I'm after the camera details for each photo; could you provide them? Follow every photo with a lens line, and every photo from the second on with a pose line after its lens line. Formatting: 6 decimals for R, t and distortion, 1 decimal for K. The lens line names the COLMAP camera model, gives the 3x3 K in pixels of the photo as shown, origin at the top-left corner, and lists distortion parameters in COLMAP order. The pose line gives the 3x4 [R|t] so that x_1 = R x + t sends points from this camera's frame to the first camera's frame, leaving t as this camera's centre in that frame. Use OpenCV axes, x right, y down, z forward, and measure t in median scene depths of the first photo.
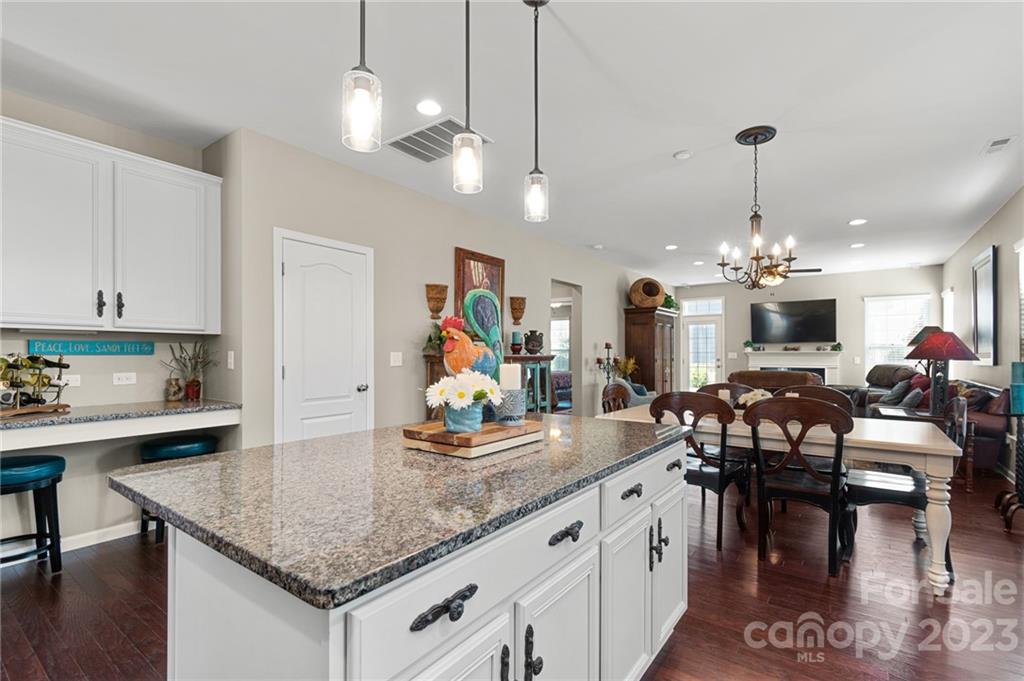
lens RADIAL K [[463.4, 0, 518.7], [0, 463.4, 356.9], [0, 0, 1]] dist [-0.000414, -0.000043]
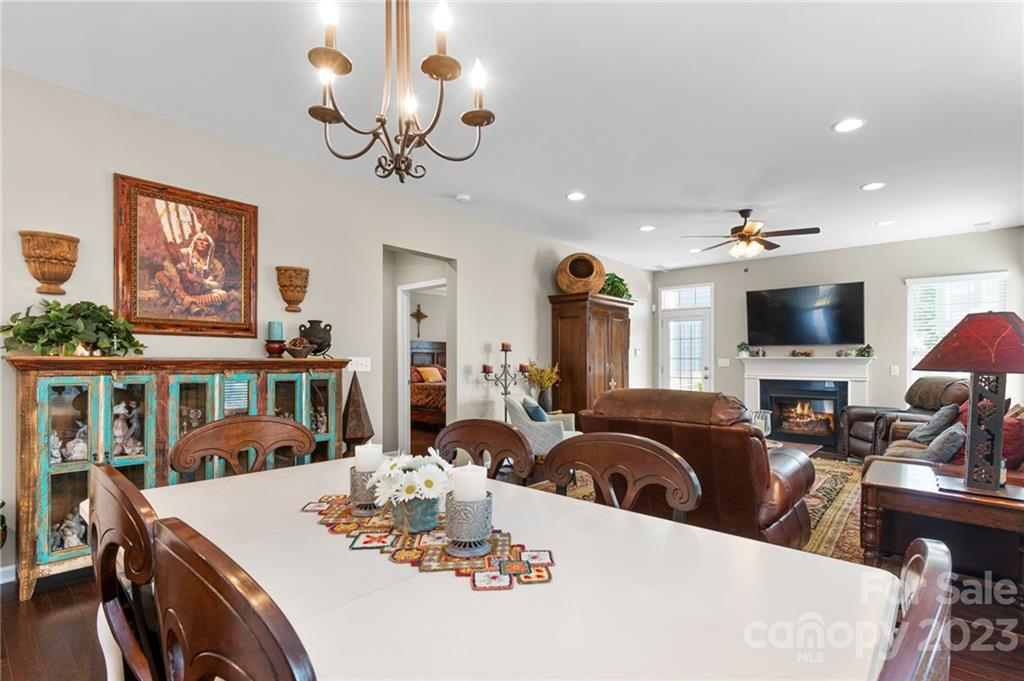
lens RADIAL K [[480.0, 0, 535.1], [0, 480.0, 363.7], [0, 0, 1]] dist [0.000027, 0.000114]
pose [[0.997081, 0.005891, -0.076125, 0.305116], [-0.005796, 0.999982, 0.001475, -0.000638], [0.076133, -0.001030, 0.997097, 0.299979]]
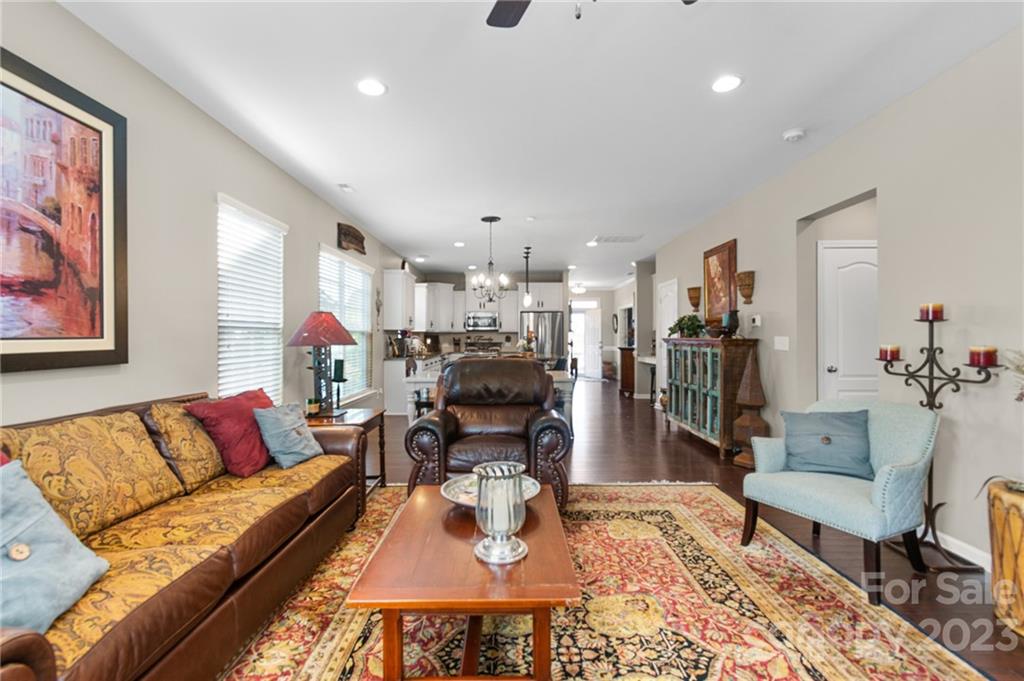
lens RADIAL K [[447.2, 0, 498.1], [0, 447.2, 338.7], [0, 0, 1]] dist [0.000560, -0.000338]
pose [[-0.824524, 0.005411, -0.565801, 0.672578], [0.001465, 0.999971, 0.007428, -0.008182], [0.565825, 0.005295, -0.824508, 1.114177]]
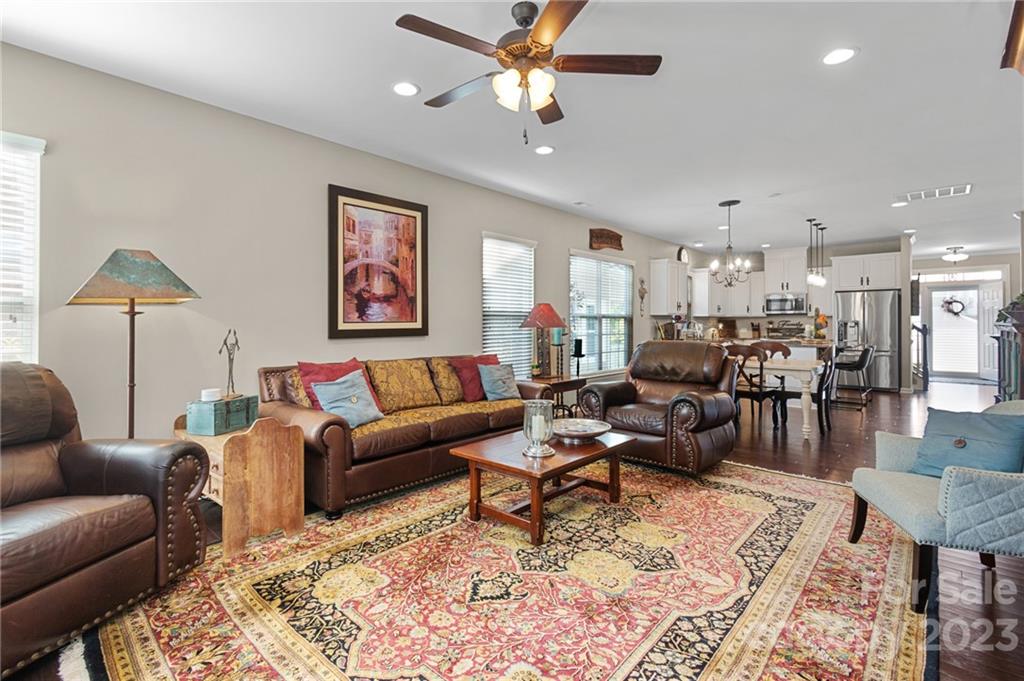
lens RADIAL K [[463.0, 0, 507.3], [0, 463.0, 322.6], [0, 0, 1]] dist [0.000038, -0.000116]
pose [[-0.991959, 0.002698, 0.126533, 0.517694], [0.003150, 0.999989, 0.003376, -0.007671], [-0.126523, 0.003748, -0.991957, 1.315483]]
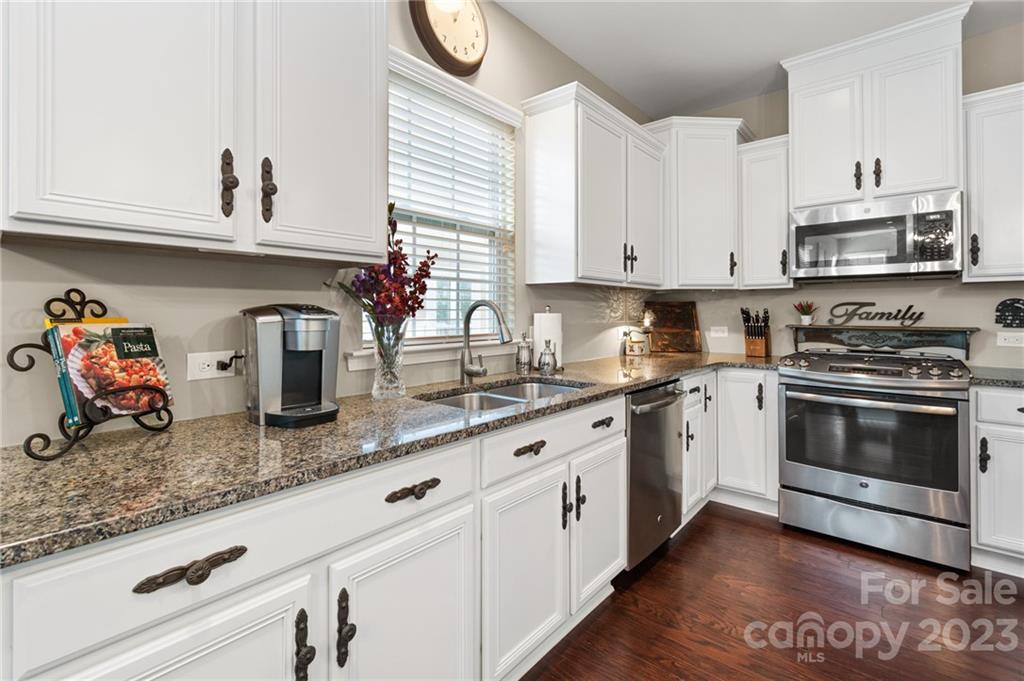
lens RADIAL K [[462.2, 0, 511.4], [0, 462.2, 307.3], [0, 0, 1]] dist [0.000028, -0.000317]
pose [[-0.996274, 0.003422, 0.086179, 0.133458], [0.002910, 0.999977, -0.006072, 0.000093], [-0.086198, -0.005799, -0.996261, 0.261386]]
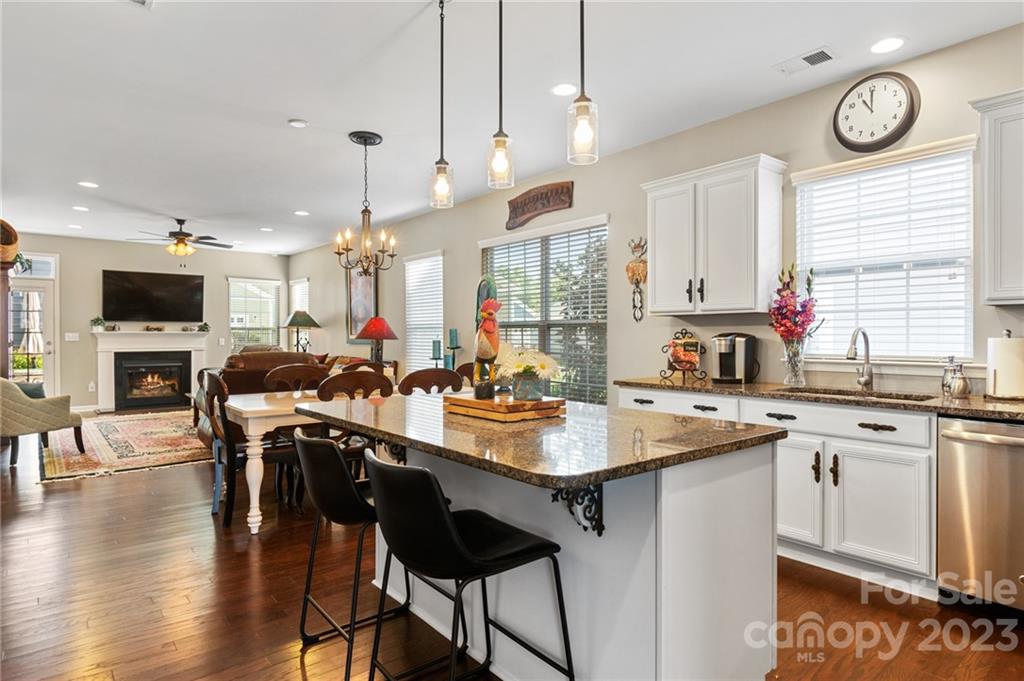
lens RADIAL K [[572.3, 0, 512.0], [0, 572.3, 340.5], [0, 0, 1]] dist [0.000131, -0.001135]
pose [[0.250893, -0.007455, 0.967986, -0.327965], [0.004551, 0.999968, 0.006522, -0.000013], [-0.968004, 0.002769, 0.250919, 0.144089]]
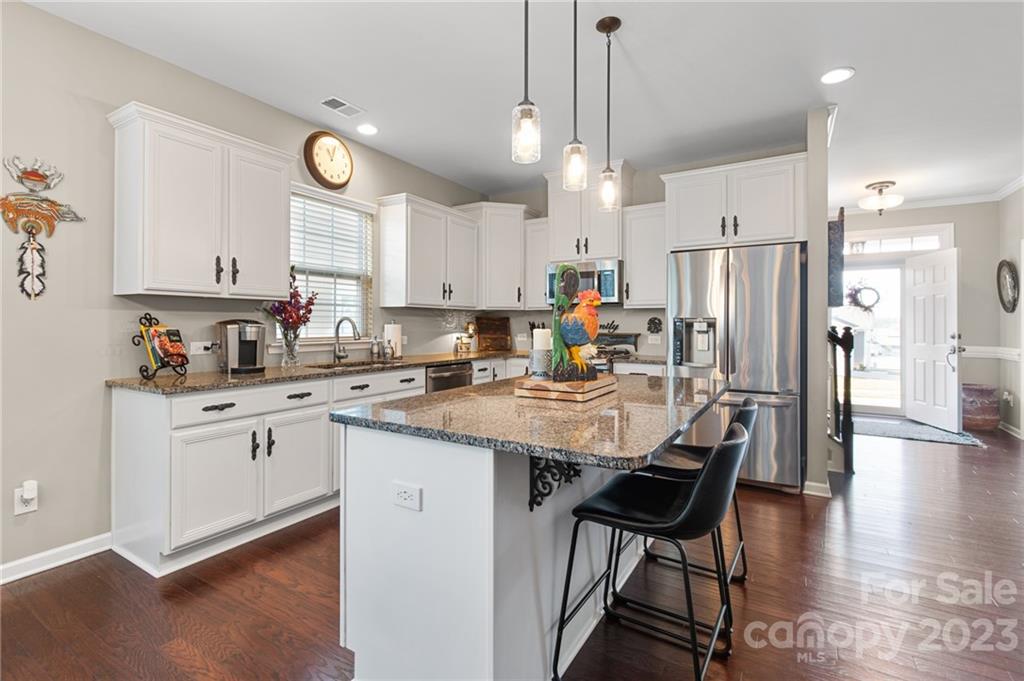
lens RADIAL K [[463.0, 0, 507.3], [0, 463.0, 322.6], [0, 0, 1]] dist [0.000038, -0.000116]
pose [[-0.997378, -0.001128, -0.072363, 0.035122], [-0.001183, 0.999999, 0.000714, -0.000464], [0.072362, 0.000798, -0.997378, 0.505698]]
